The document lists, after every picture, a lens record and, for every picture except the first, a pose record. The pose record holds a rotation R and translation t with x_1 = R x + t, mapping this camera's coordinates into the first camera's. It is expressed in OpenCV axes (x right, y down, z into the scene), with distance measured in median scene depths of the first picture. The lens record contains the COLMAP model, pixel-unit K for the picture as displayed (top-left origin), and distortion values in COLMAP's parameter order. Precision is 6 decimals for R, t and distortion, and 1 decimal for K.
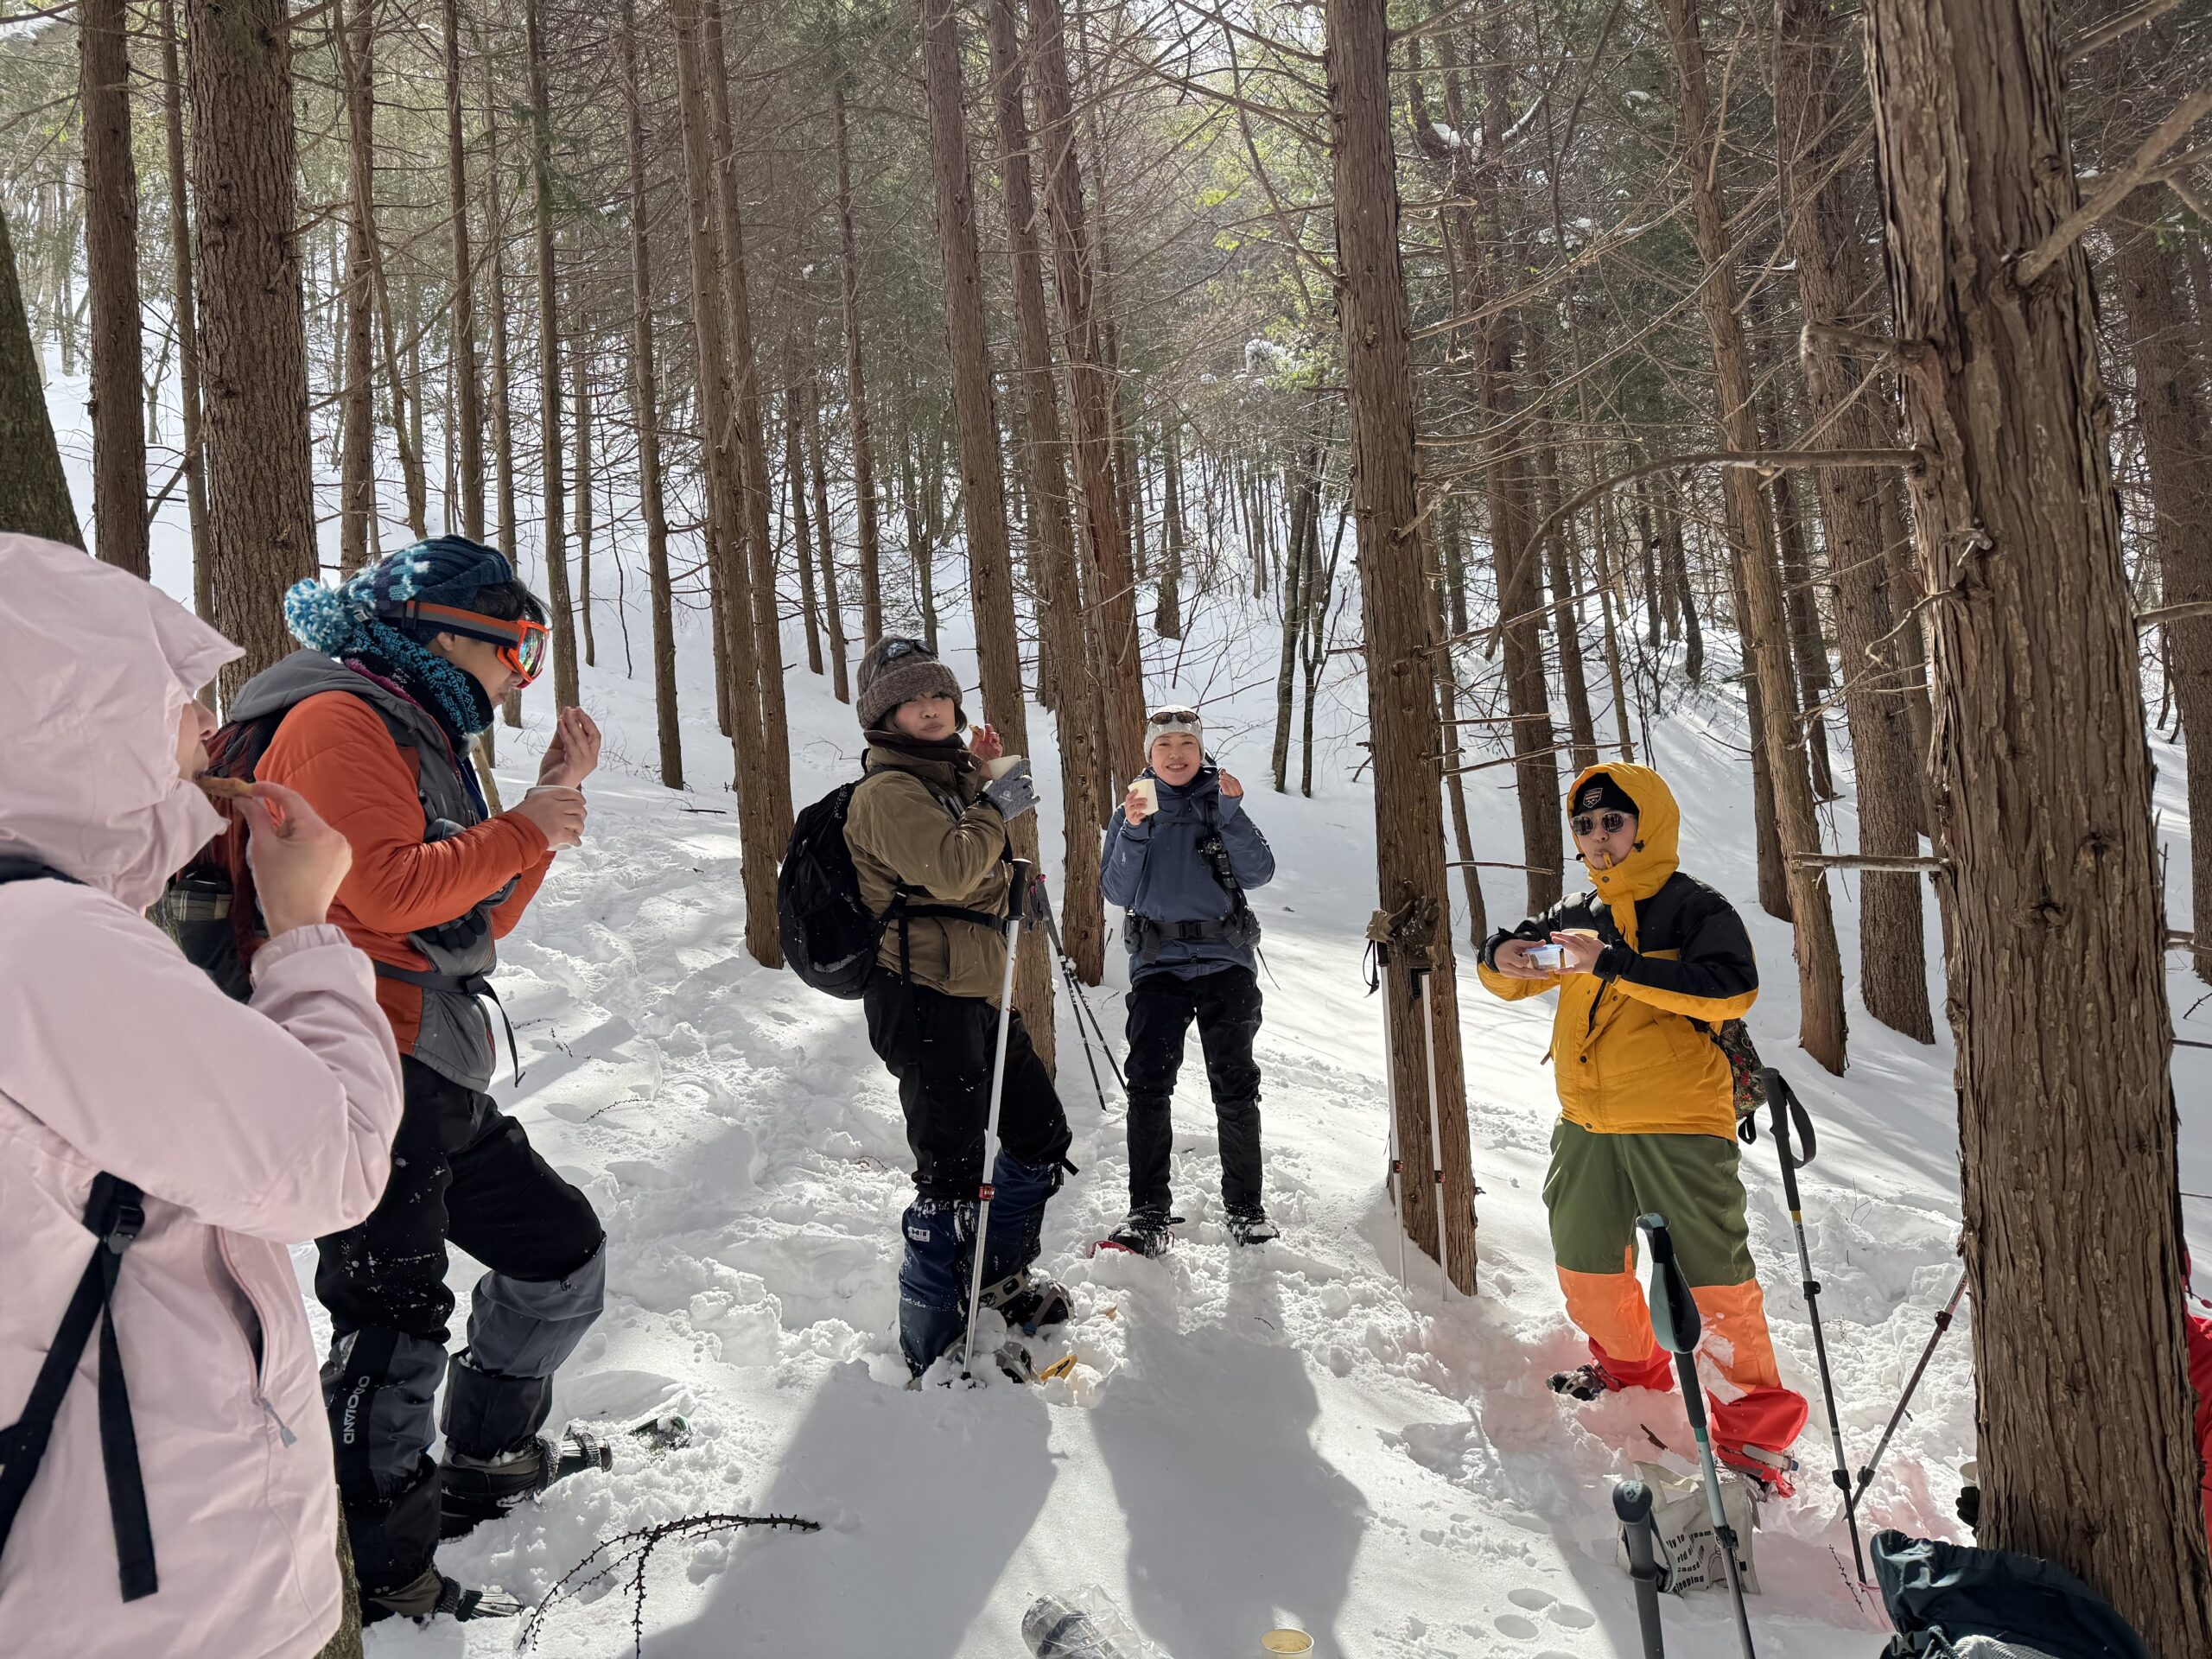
lens RADIAL K [[1537.0, 0, 1101.9], [0, 1537.0, 829.7], [0, 0, 1]] dist [0.011448, -0.004653]
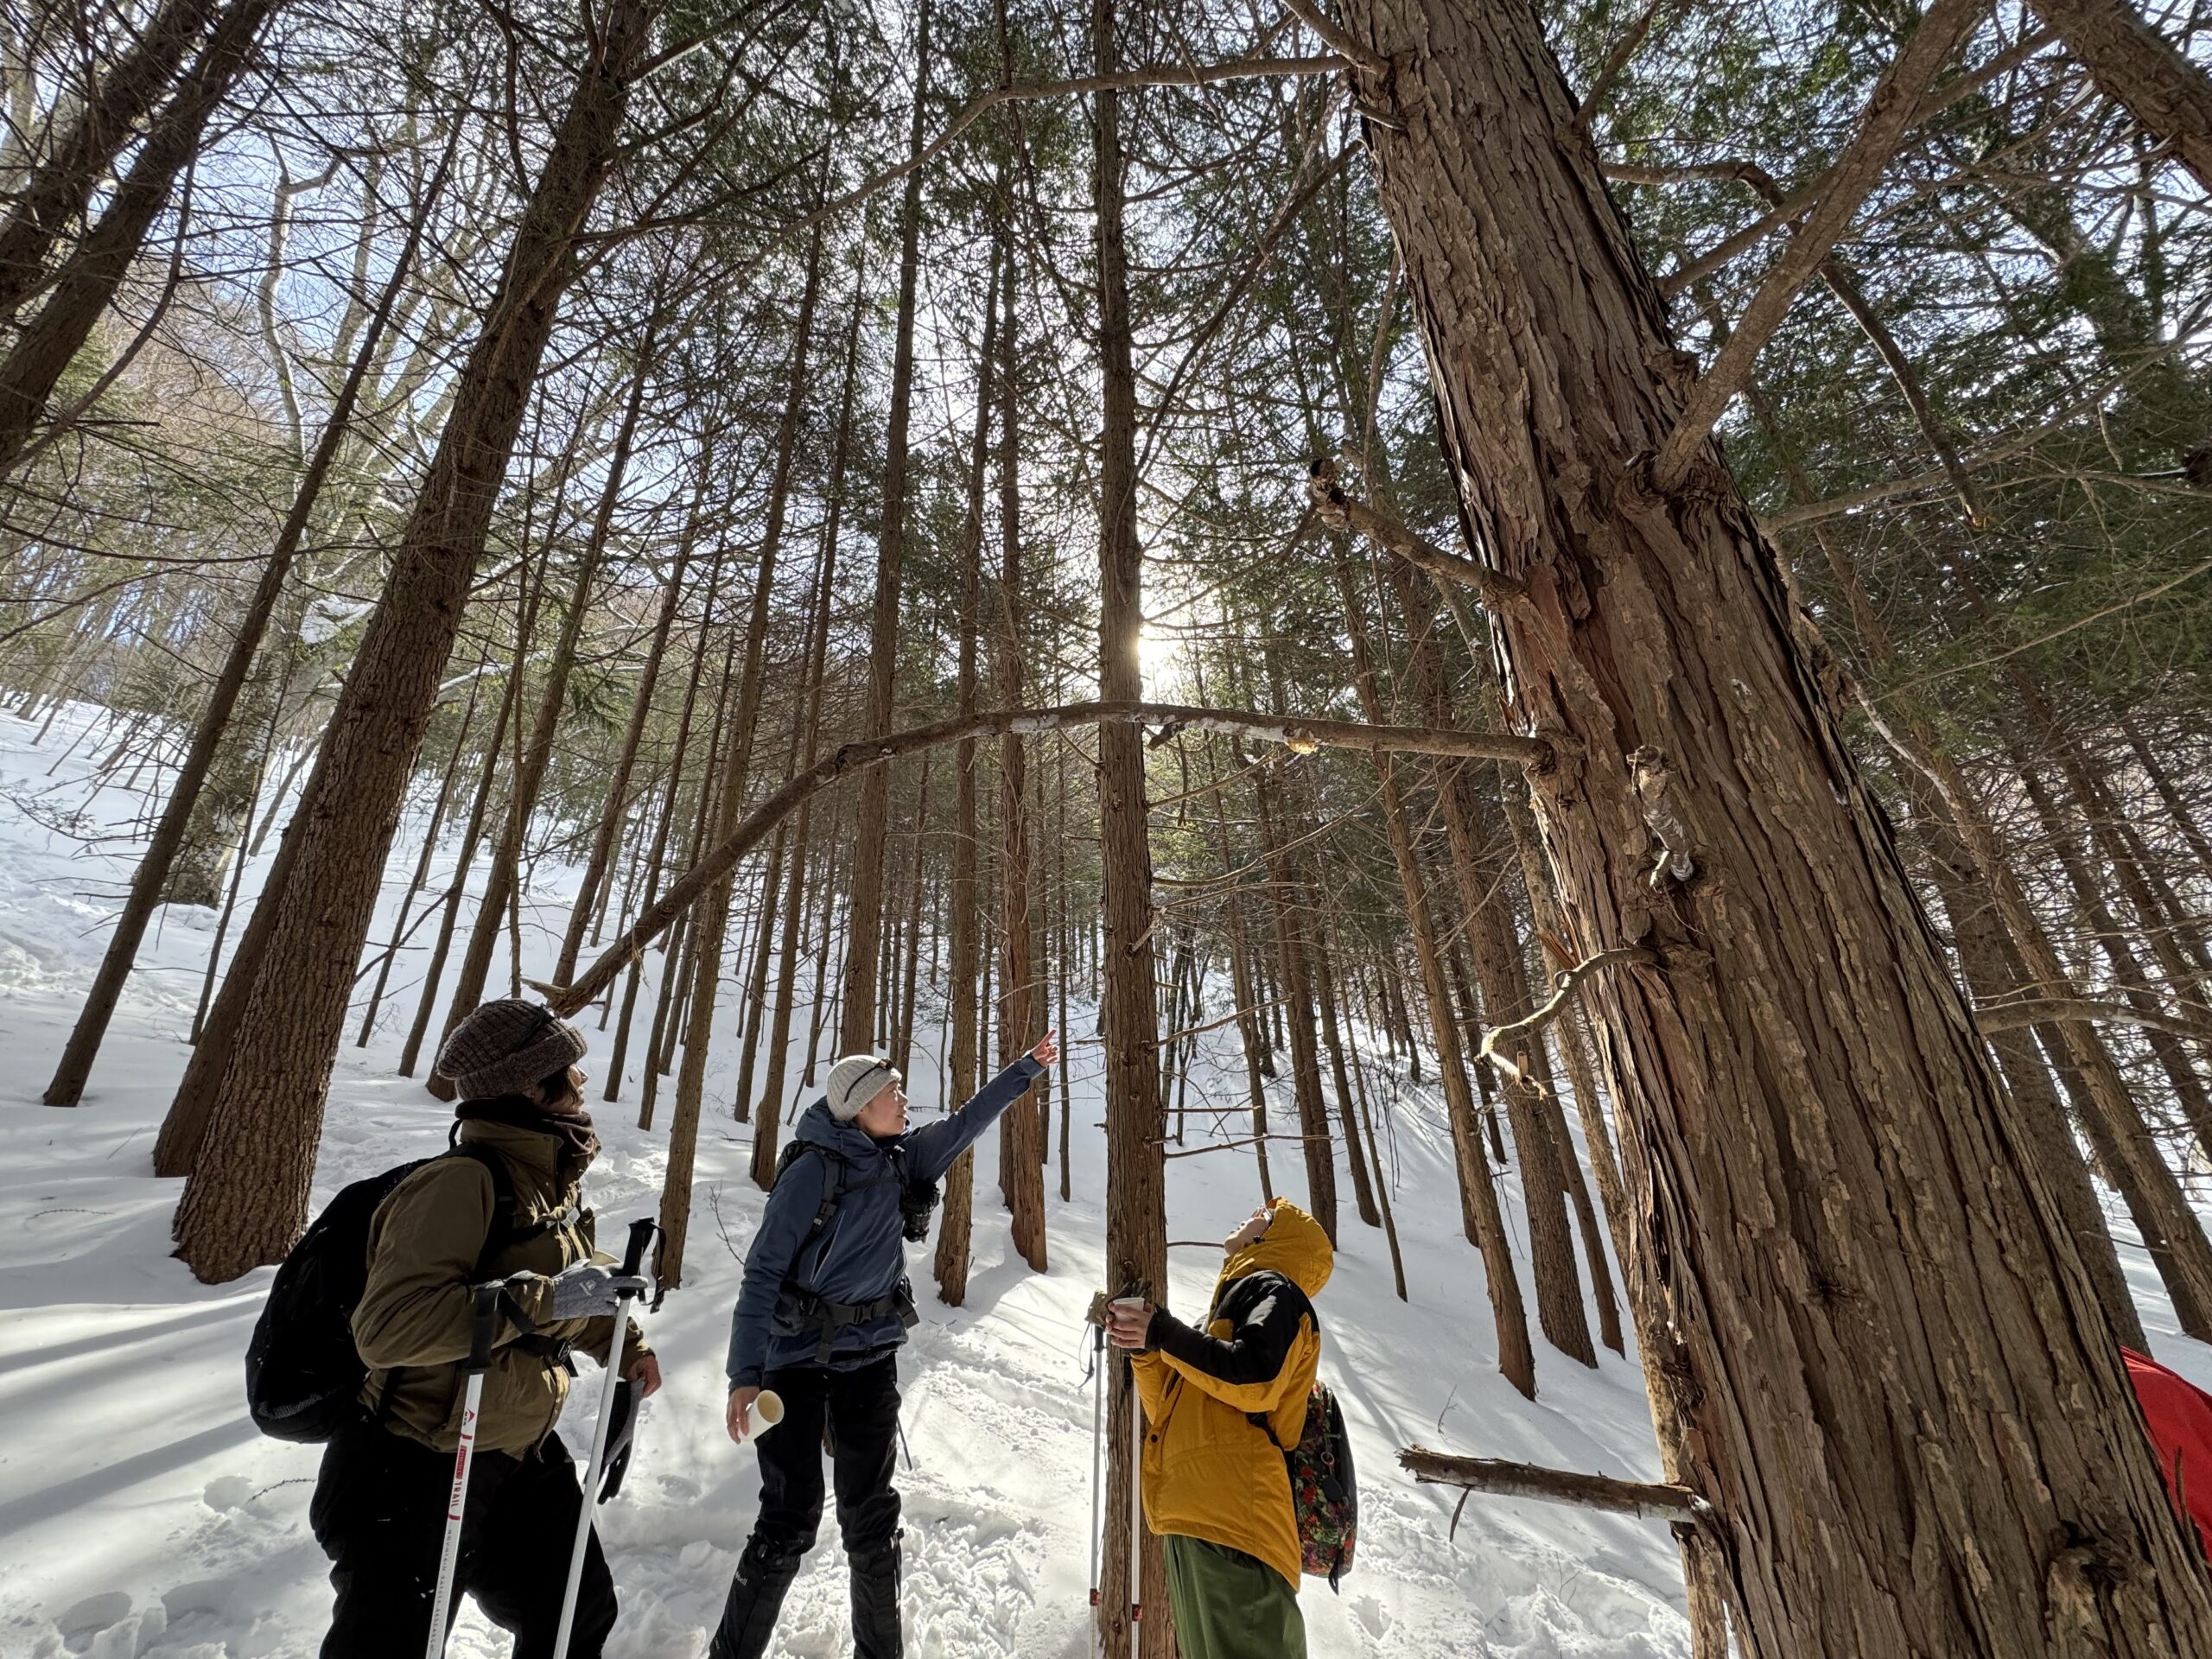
lens RADIAL K [[886.8, 0, 1112.2], [0, 886.8, 822.9], [0, 0, 1]] dist [-0.001788, 0.000136]
pose [[0.997832, 0.058184, 0.030761, 0.348436], [-0.043418, 0.933201, -0.356723, -0.075266], [-0.049462, 0.354614, 0.933703, 0.689396]]
